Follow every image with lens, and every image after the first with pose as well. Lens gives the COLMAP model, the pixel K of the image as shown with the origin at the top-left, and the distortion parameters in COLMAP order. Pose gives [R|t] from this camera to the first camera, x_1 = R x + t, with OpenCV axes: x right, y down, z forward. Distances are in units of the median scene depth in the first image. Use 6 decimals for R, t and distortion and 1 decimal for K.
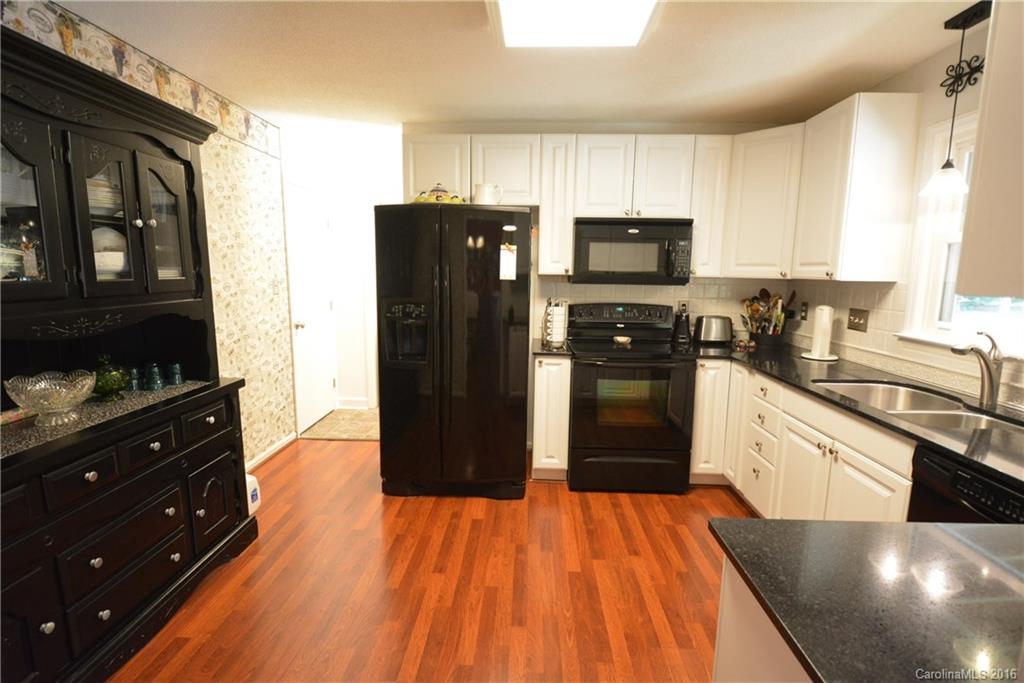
lens RADIAL K [[486.6, 0, 512.7], [0, 486.6, 340.8], [0, 0, 1]] dist [-0.002268, -0.003982]
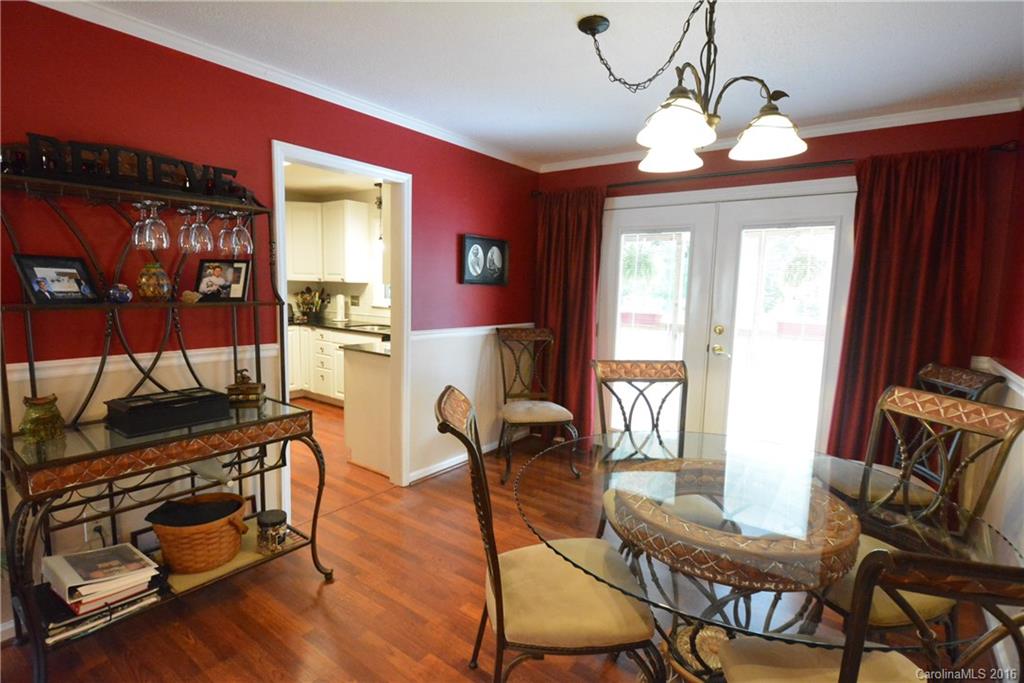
lens RADIAL K [[525.7, 0, 513.1], [0, 525.7, 342.9], [0, 0, 1]] dist [-0.003540, -0.001184]
pose [[0.569139, -0.088481, 0.817467, -0.772878], [0.098110, 0.994398, 0.039326, 0.114387], [-0.816367, 0.057820, 0.574632, -0.856188]]
